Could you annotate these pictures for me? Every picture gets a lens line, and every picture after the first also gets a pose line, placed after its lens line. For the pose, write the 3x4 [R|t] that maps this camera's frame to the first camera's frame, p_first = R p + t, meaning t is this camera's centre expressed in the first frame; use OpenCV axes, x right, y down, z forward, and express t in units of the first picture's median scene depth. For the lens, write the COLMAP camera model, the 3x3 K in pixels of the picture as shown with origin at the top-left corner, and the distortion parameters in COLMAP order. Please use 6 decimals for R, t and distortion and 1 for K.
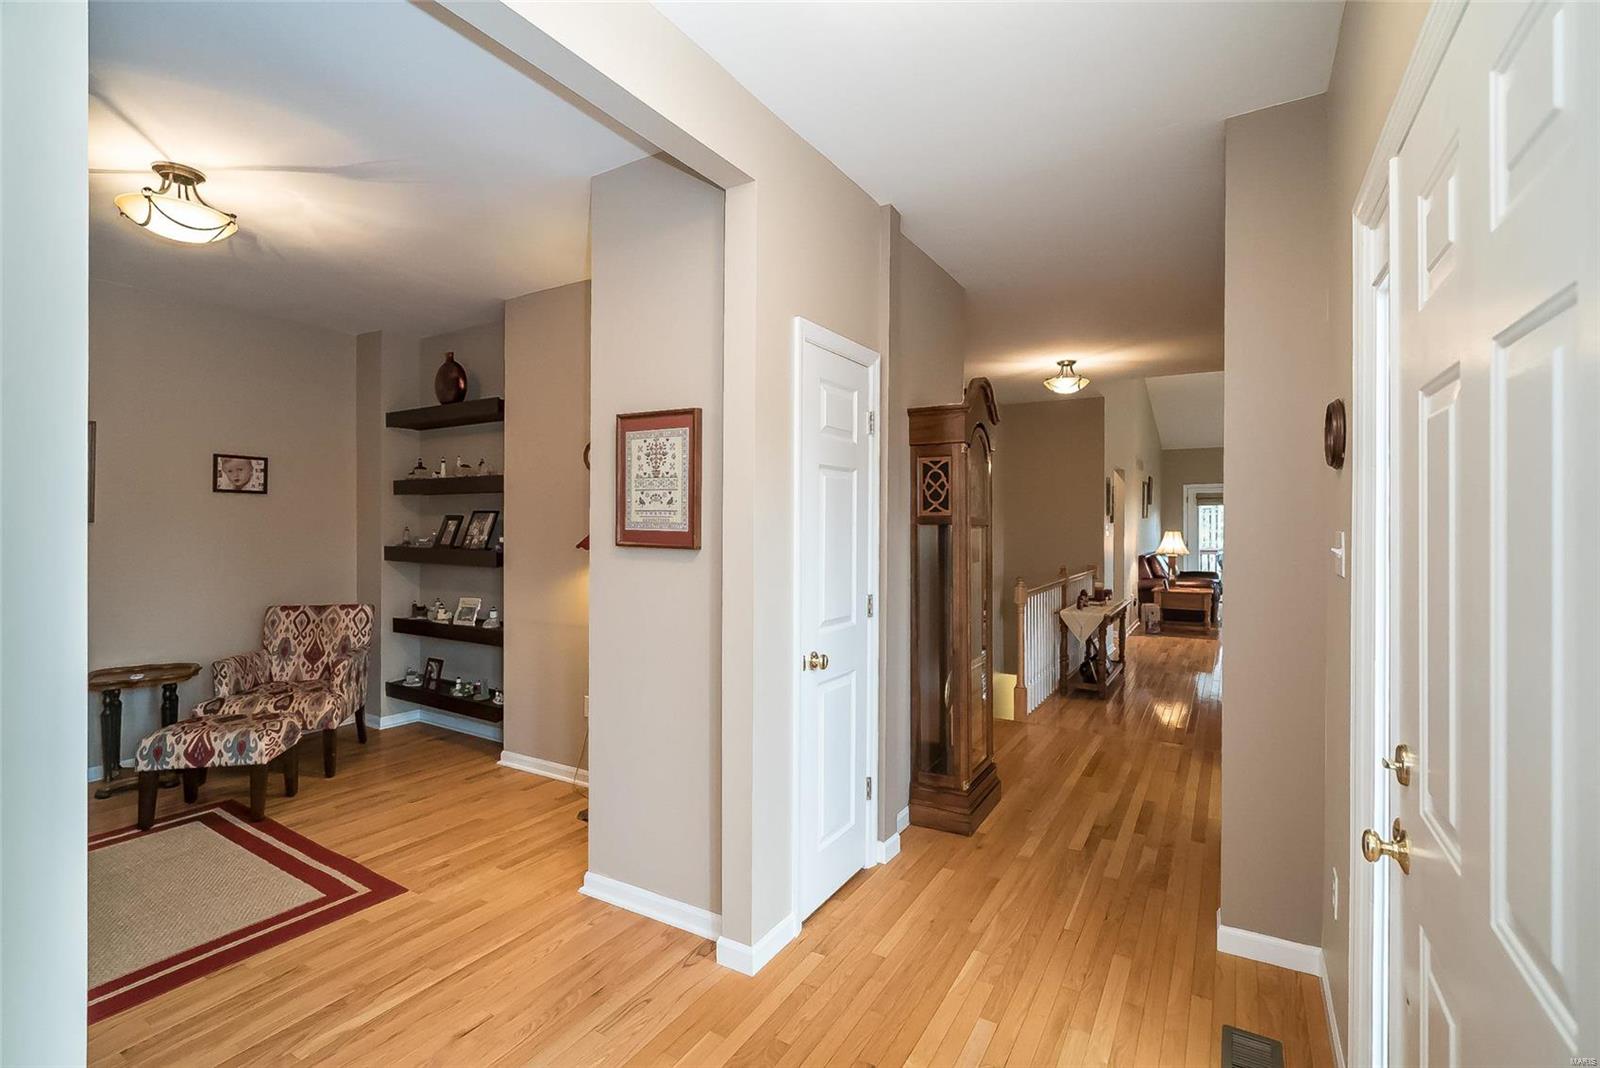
lens RADIAL K [[733.7, 0, 793.6], [0, 733.7, 523.4], [0, 0, 1]] dist [-0.002808, 0.000402]
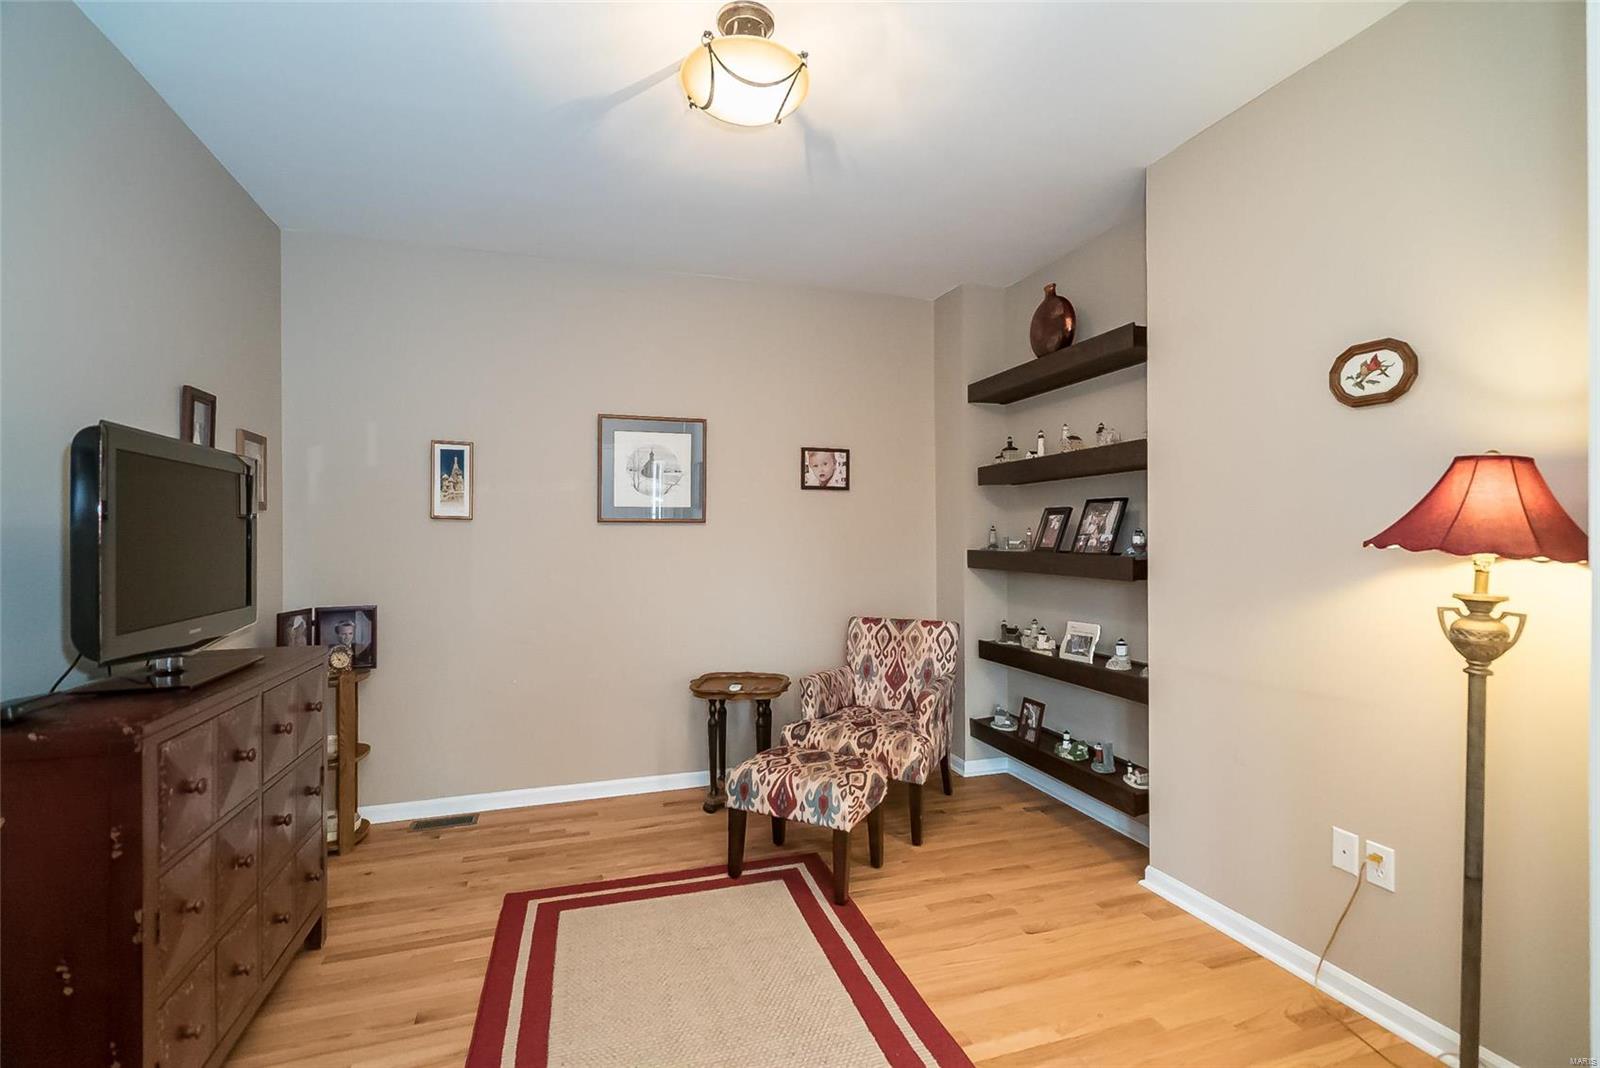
lens RADIAL K [[703.1, 0, 818.7], [0, 703.1, 533.3], [0, 0, 1]] dist [-0.001307, 0.000028]
pose [[0.784946, -0.010195, -0.619481, -0.227158], [0.005931, 0.999942, -0.008941, 0.020338], [0.619536, 0.003345, 0.784961, 0.318215]]
